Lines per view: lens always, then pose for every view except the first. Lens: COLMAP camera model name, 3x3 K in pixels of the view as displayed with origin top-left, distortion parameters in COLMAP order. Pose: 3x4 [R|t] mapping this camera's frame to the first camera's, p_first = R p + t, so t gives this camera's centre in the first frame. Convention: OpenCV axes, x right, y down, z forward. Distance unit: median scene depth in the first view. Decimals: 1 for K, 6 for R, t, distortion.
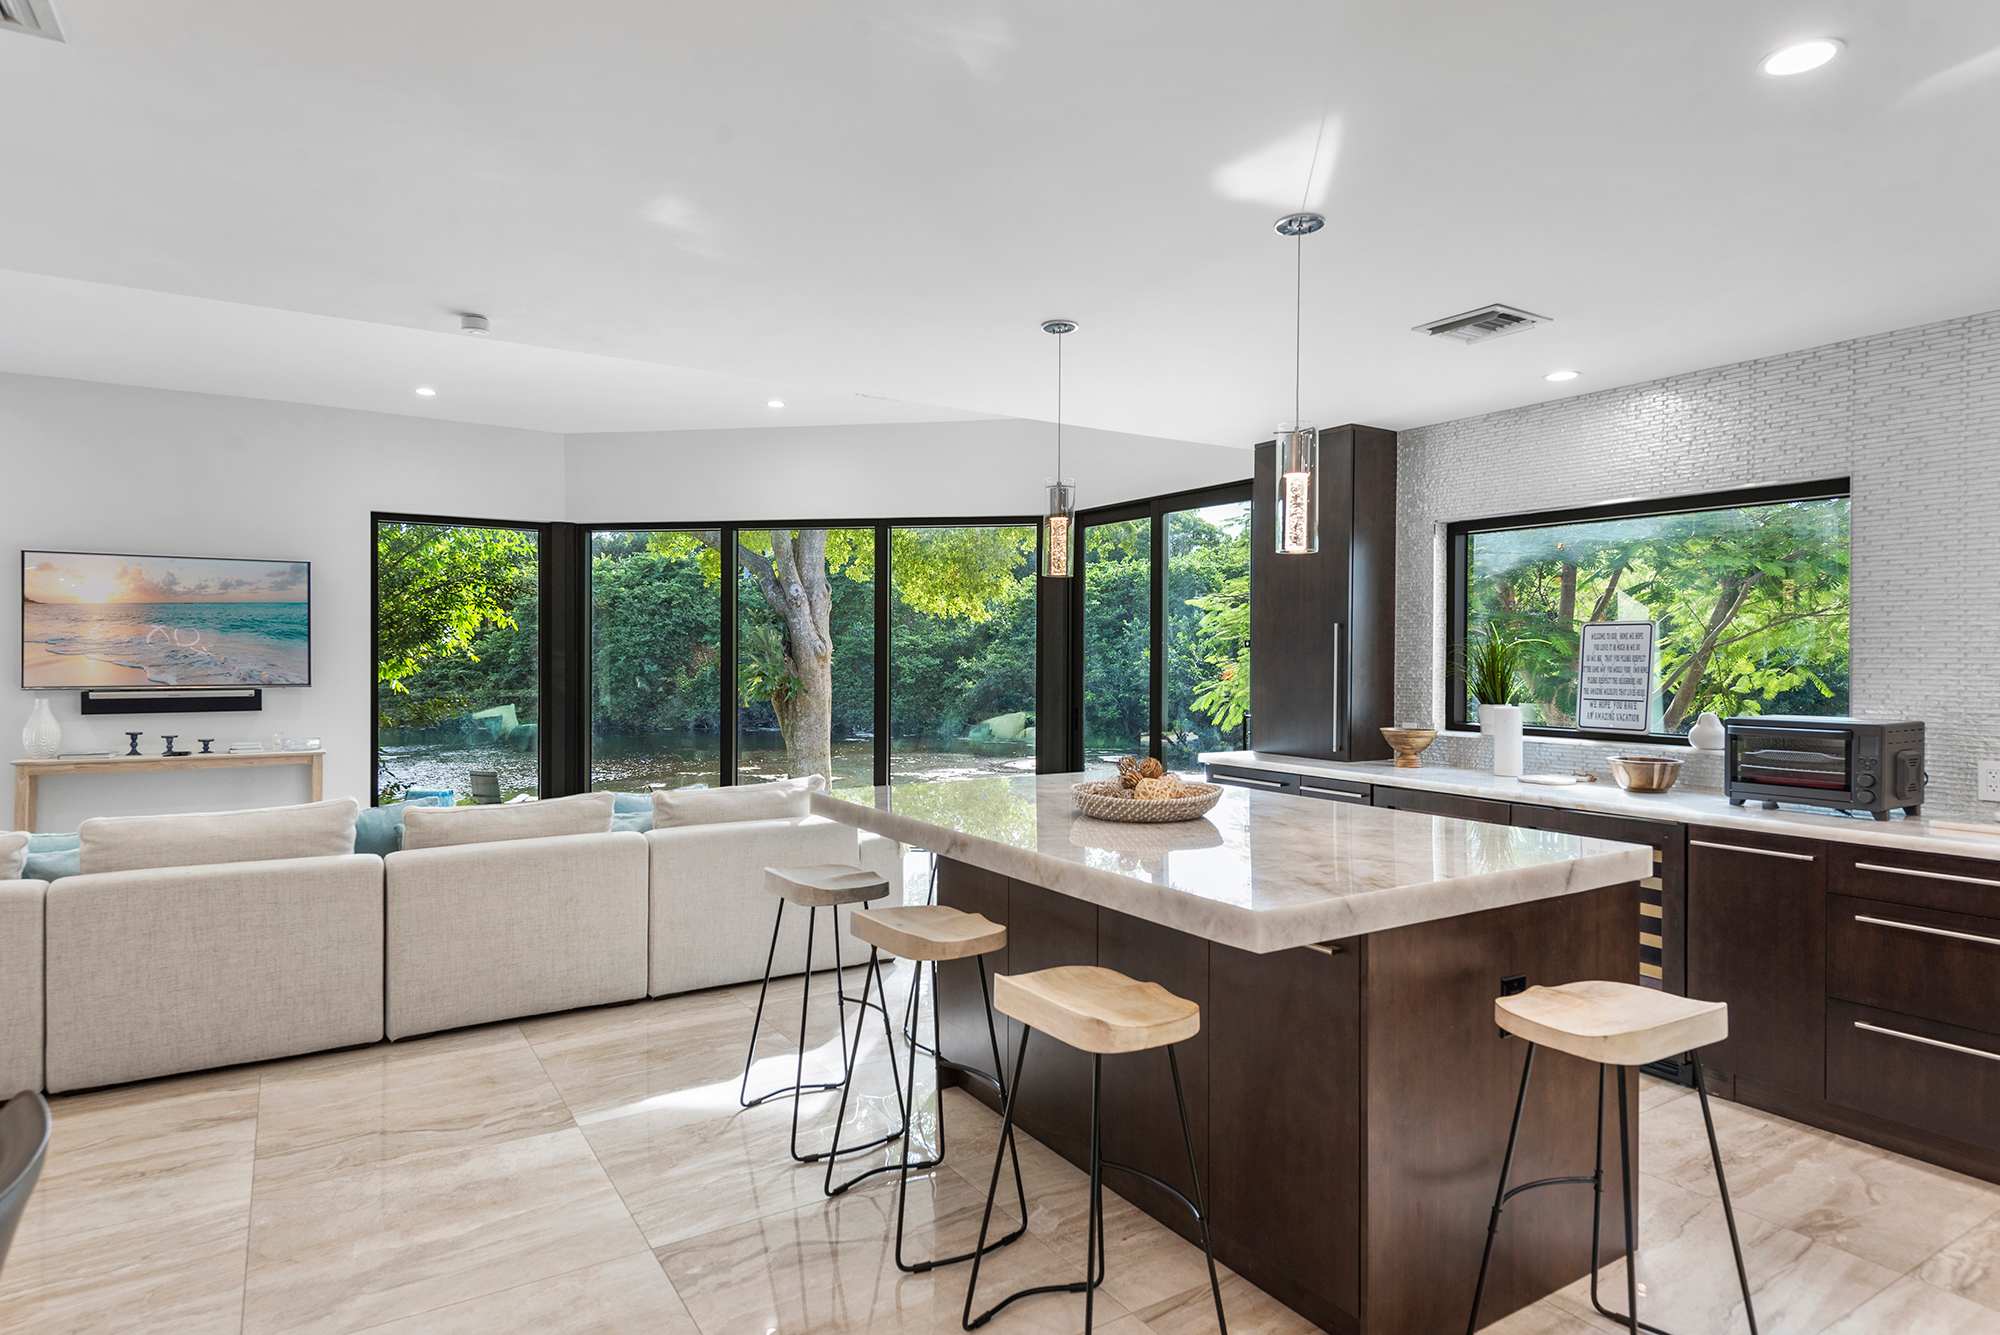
lens RADIAL K [[1117.6, 0, 1009.4], [0, 1117.6, 664.6], [0, 0, 1]] dist [0.005489, -0.004794]
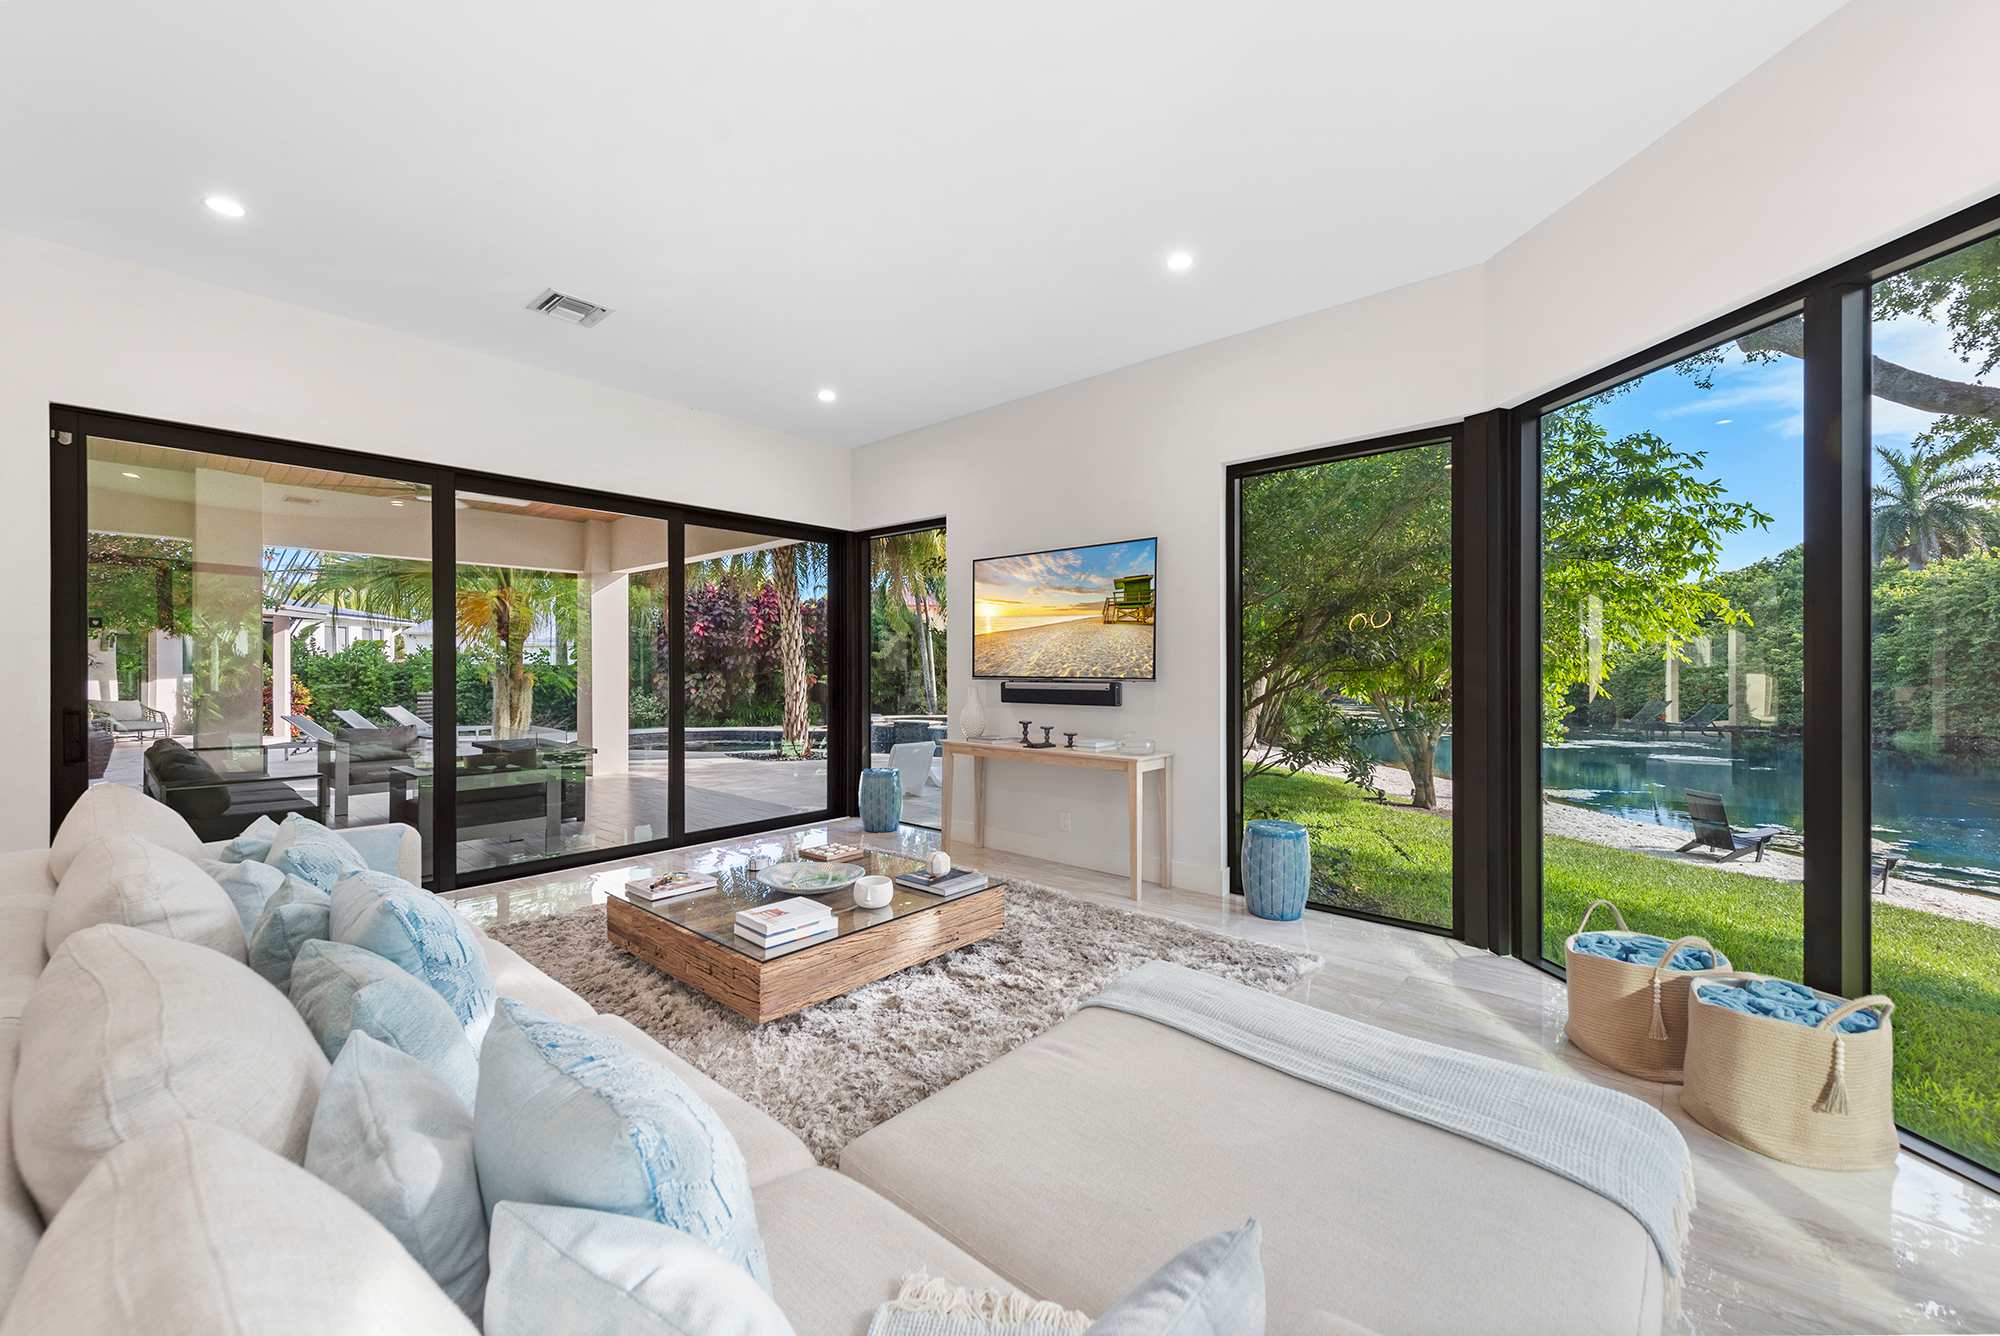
lens RADIAL K [[788.8, 0, 1005.8], [0, 788.8, 661.2], [0, 0, 1]] dist [0.003289, 0.000245]
pose [[0.268061, -0.007941, -0.963369, -0.080353], [-0.006938, 0.999924, -0.010173, 0.012543], [0.963377, 0.009411, 0.267985, 0.785770]]
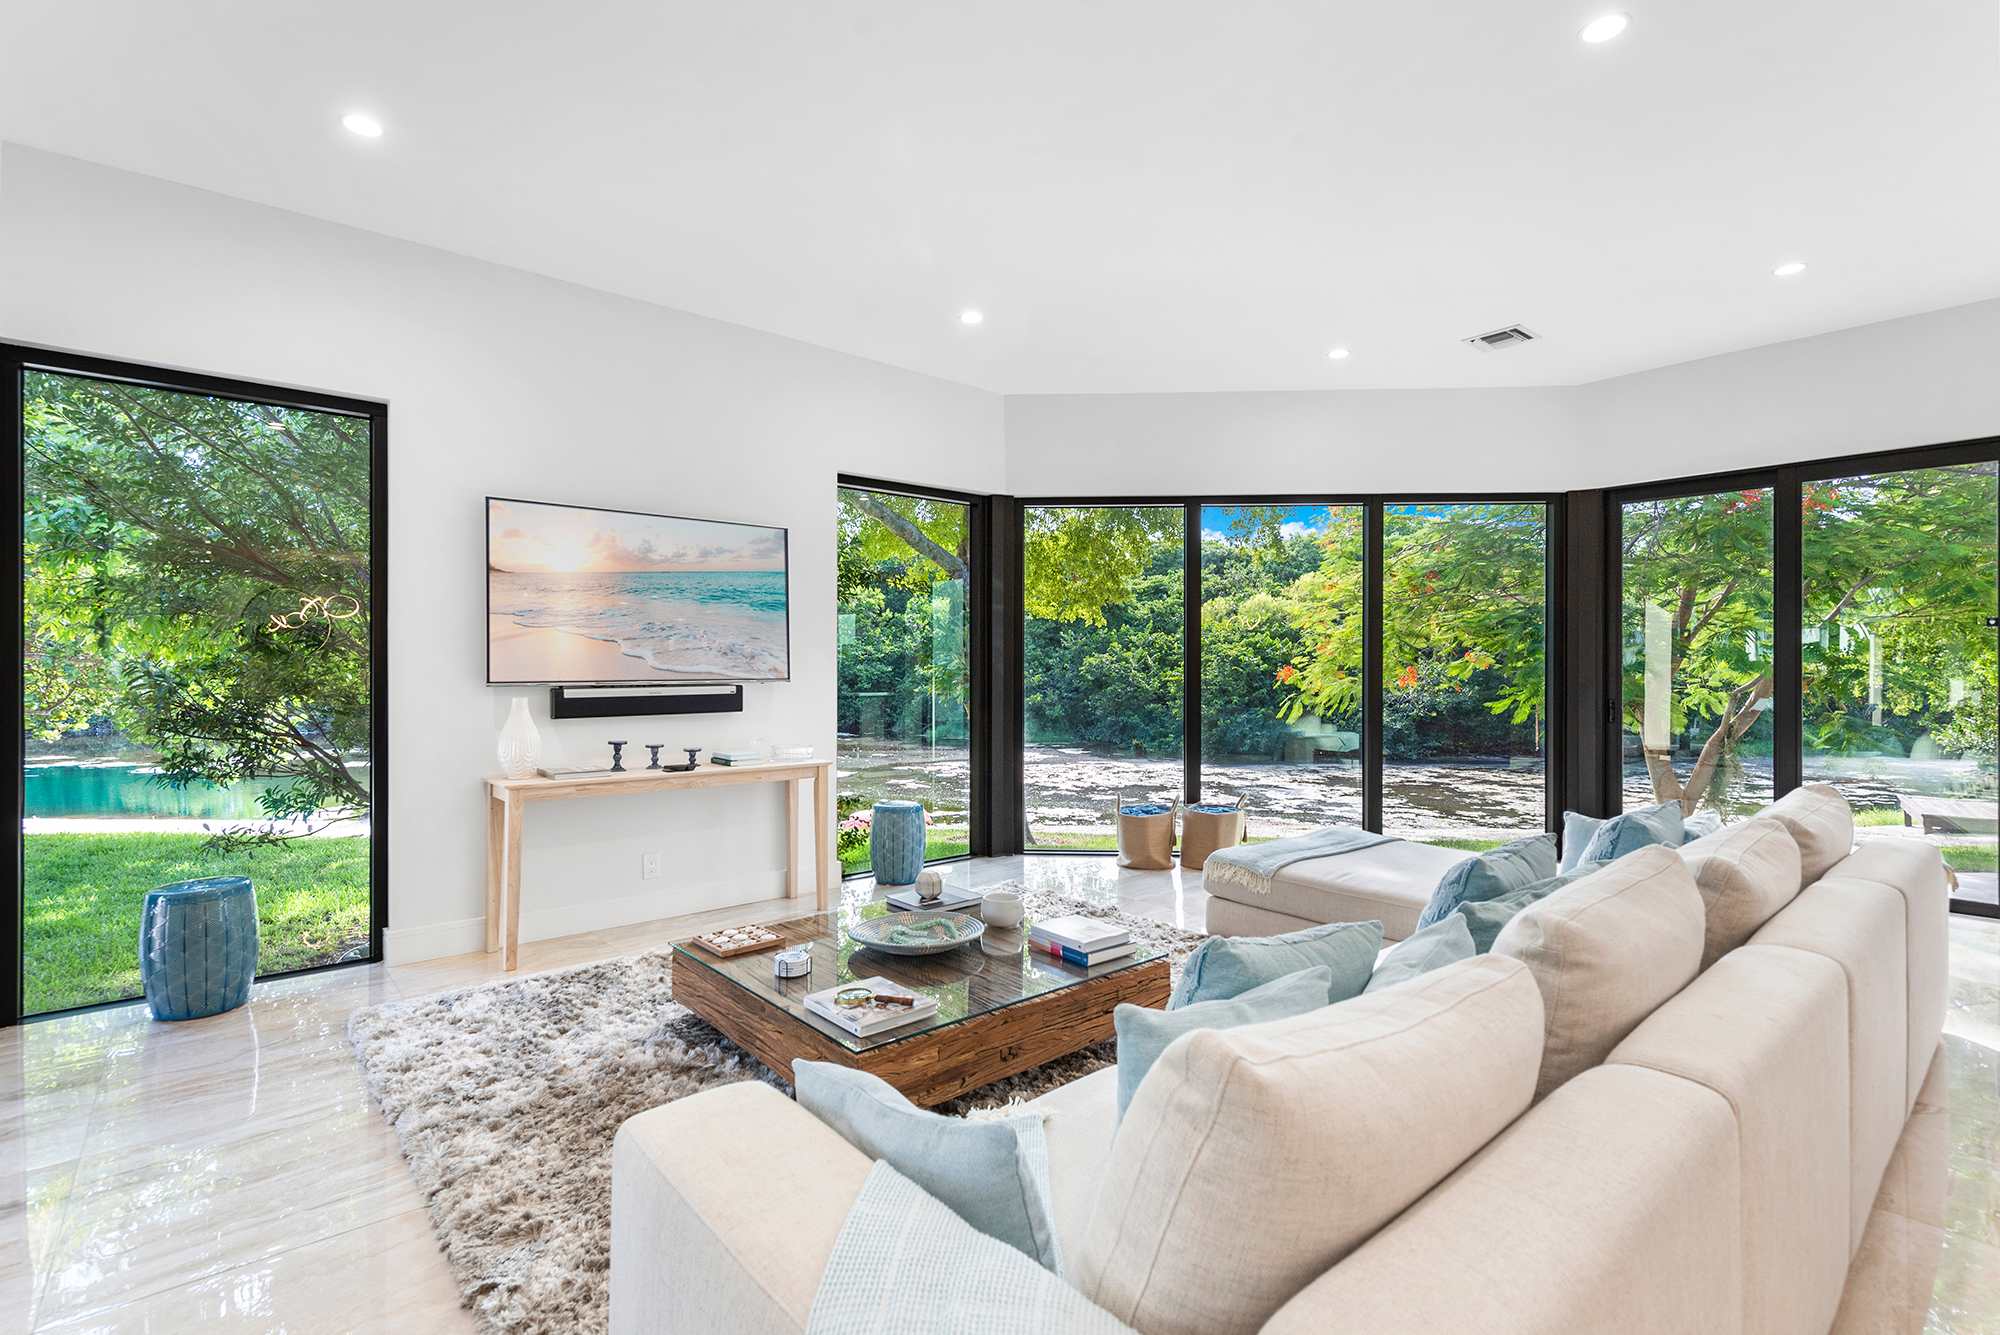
lens RADIAL K [[918.2, 0, 991.9], [0, 918.2, 668.8], [0, 0, 1]] dist [0.002966, -0.000383]
pose [[0.991300, -0.005445, 0.131510, -0.611605], [0.006091, 0.999971, -0.004507, 0.015675], [-0.131482, 0.005269, 0.991305, 0.348010]]
